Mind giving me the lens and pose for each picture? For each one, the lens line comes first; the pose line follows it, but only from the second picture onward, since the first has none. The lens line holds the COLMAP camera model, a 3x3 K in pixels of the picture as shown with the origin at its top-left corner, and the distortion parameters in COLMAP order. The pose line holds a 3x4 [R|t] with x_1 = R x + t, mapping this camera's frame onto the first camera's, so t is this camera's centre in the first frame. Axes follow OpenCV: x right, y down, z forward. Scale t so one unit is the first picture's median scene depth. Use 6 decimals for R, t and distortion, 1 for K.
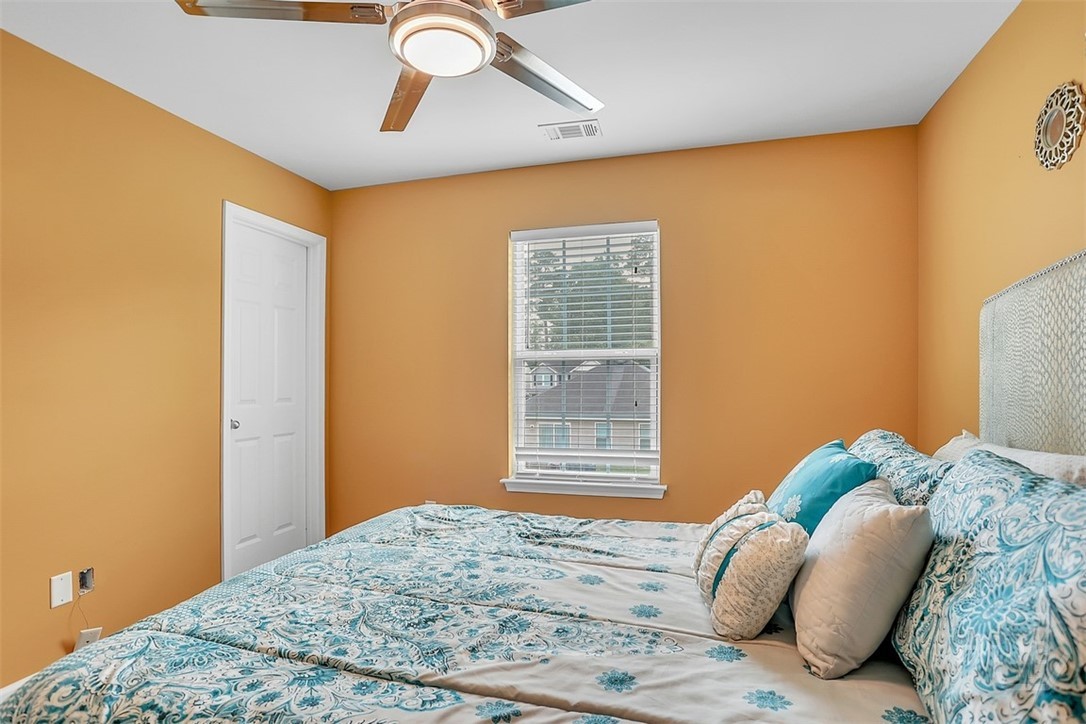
lens RADIAL K [[555.5, 0, 522.4], [0, 555.5, 356.1], [0, 0, 1]] dist [-0.058625, 0.028883]
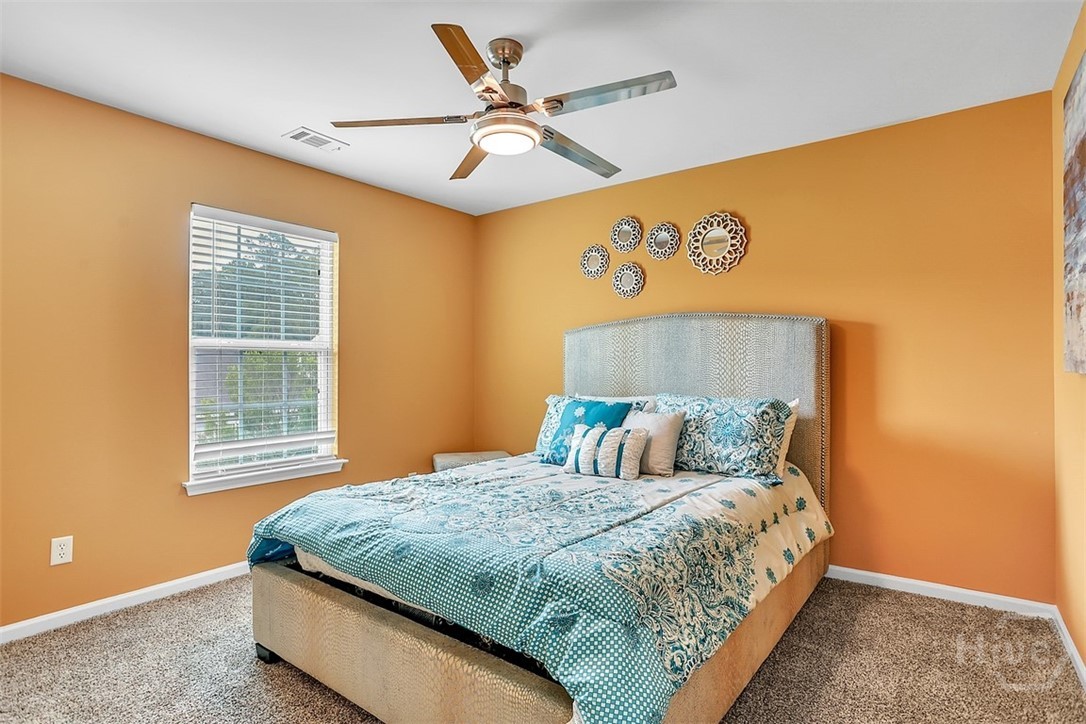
lens RADIAL K [[533.3, 0, 546.0], [0, 533.3, 360.0], [0, 0, 1]] dist [-0.062564, 0.027111]
pose [[0.378461, 0.010671, 0.925556, -1.425988], [-0.032554, 0.999468, 0.001788, 0.012981], [-0.925045, -0.030807, 0.378607, 0.387363]]
